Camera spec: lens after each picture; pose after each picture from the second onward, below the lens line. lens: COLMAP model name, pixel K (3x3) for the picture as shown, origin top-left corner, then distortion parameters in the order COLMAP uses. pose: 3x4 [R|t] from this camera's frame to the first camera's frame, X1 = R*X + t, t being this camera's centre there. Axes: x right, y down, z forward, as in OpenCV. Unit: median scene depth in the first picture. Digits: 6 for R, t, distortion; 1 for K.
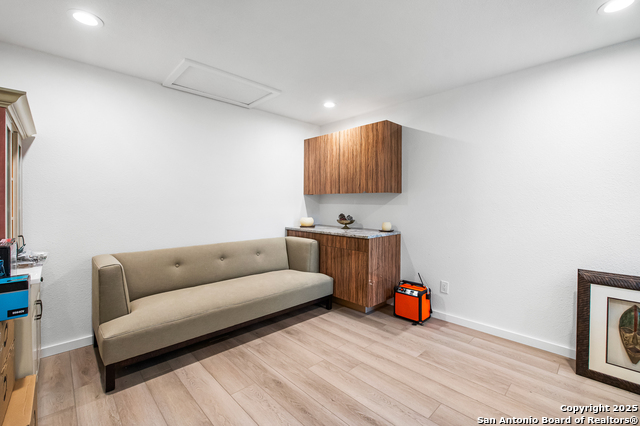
lens RADIAL K [[275.9, 0, 319.1], [0, 275.9, 208.3], [0, 0, 1]] dist [-0.000050, -0.000111]
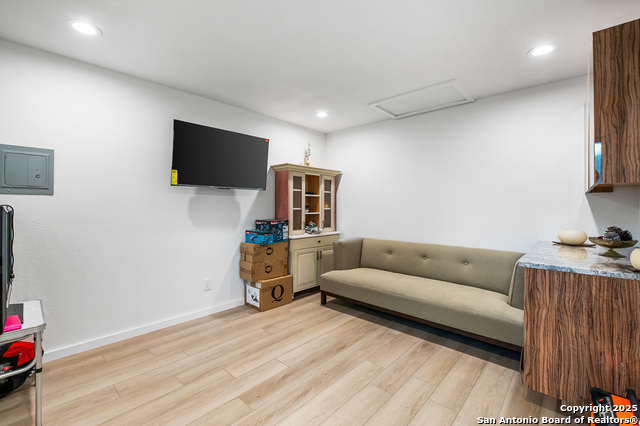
lens RADIAL K [[275.9, 0, 319.4], [0, 275.9, 207.7], [0, 0, 1]] dist [-0.000050, -0.000111]
pose [[0.071089, 0.005075, -0.997457, 0.806323], [-0.017582, 0.999838, 0.003834, -0.012124], [0.997315, 0.017265, 0.071167, 0.579320]]
